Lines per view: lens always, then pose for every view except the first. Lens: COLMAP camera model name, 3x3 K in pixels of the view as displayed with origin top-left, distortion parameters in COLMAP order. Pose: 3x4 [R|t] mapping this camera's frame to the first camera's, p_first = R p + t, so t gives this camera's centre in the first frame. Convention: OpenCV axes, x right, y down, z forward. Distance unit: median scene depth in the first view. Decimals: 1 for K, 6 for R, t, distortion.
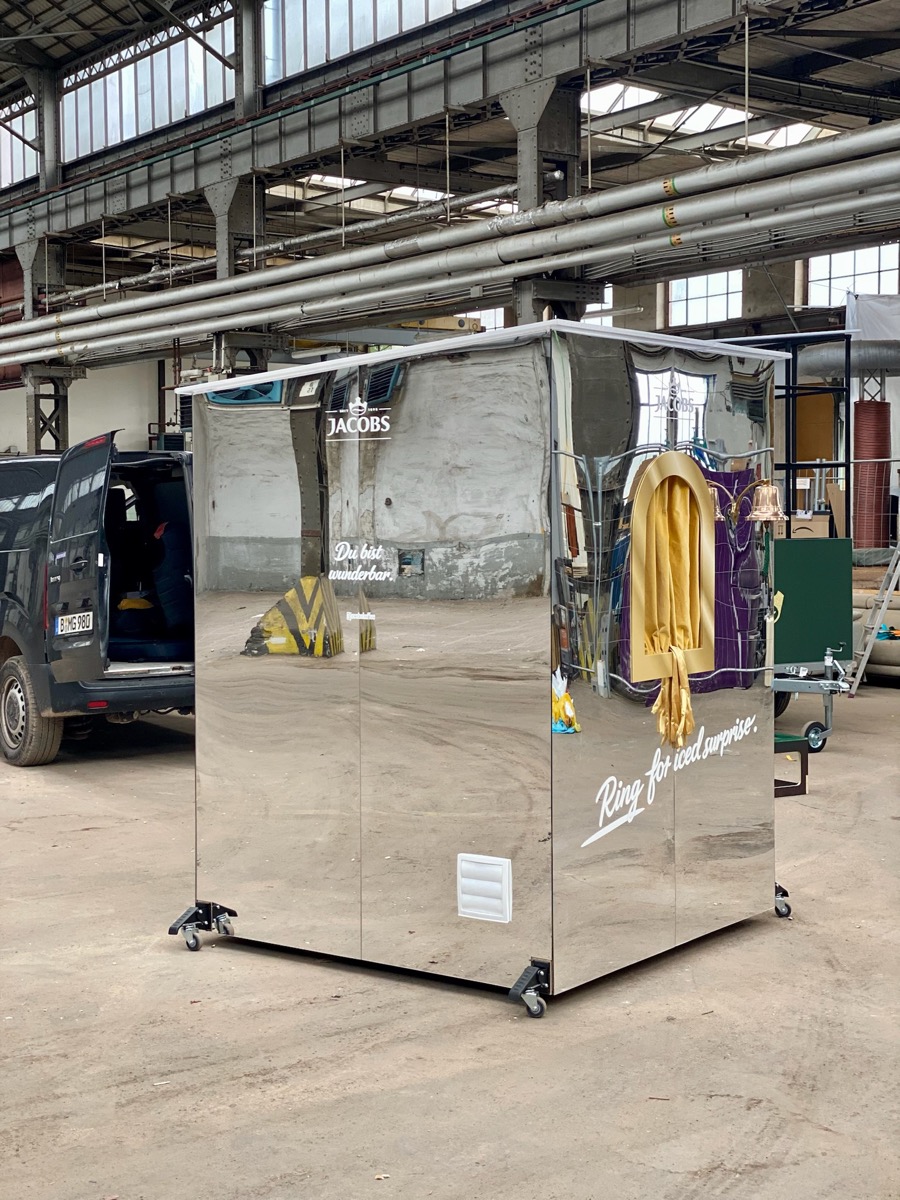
lens RADIAL K [[1803.8, 0, 450.0], [0, 1803.8, 600.0], [0, 0, 1]] dist [0.092248, 0.019944]
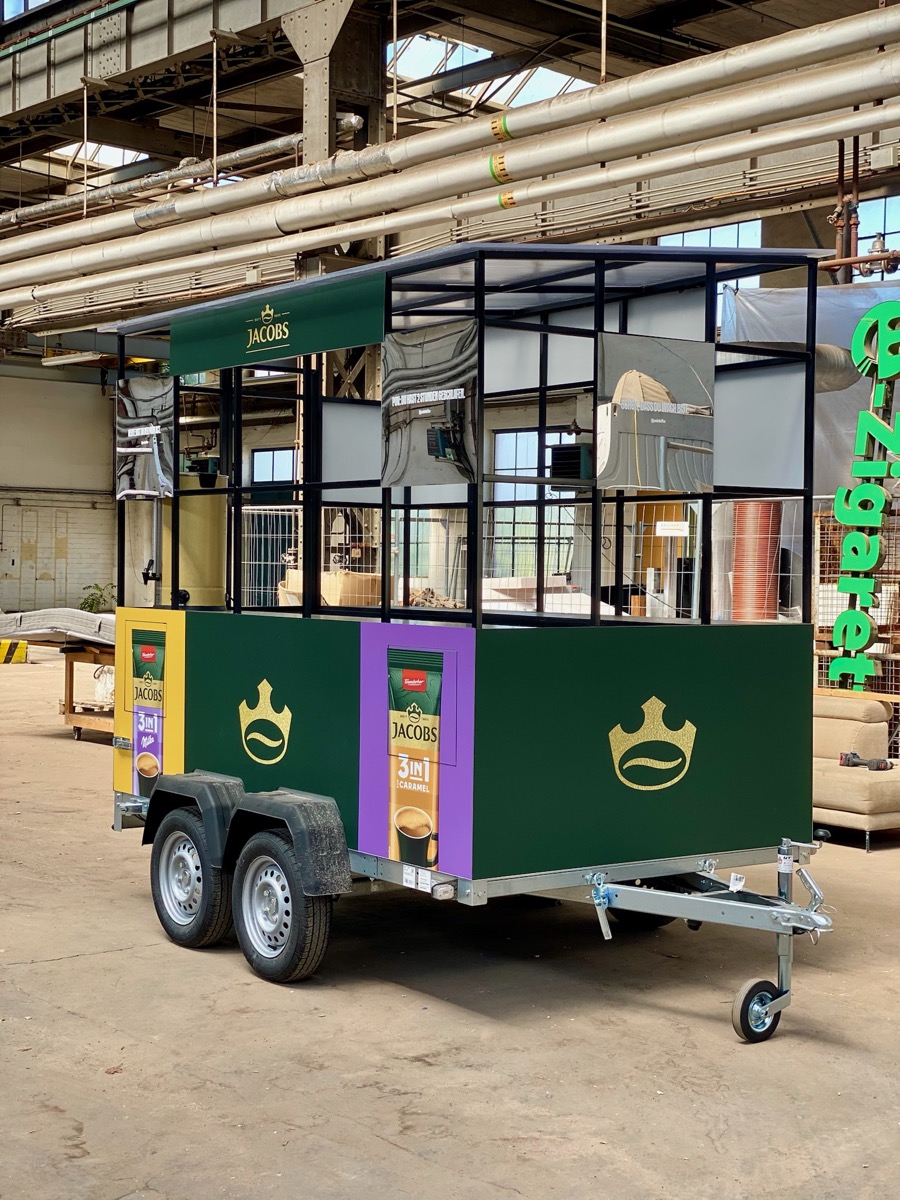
lens RADIAL K [[1813.5, 0, 450.0], [0, 1813.5, 600.0], [0, 0, 1]] dist [-0.040643, -0.019871]
pose [[0.995252, 0.019179, 0.095420, 0.030148], [-0.016819, 0.999534, -0.025470, -0.013073], [-0.095864, 0.023744, 0.995111, 0.239788]]
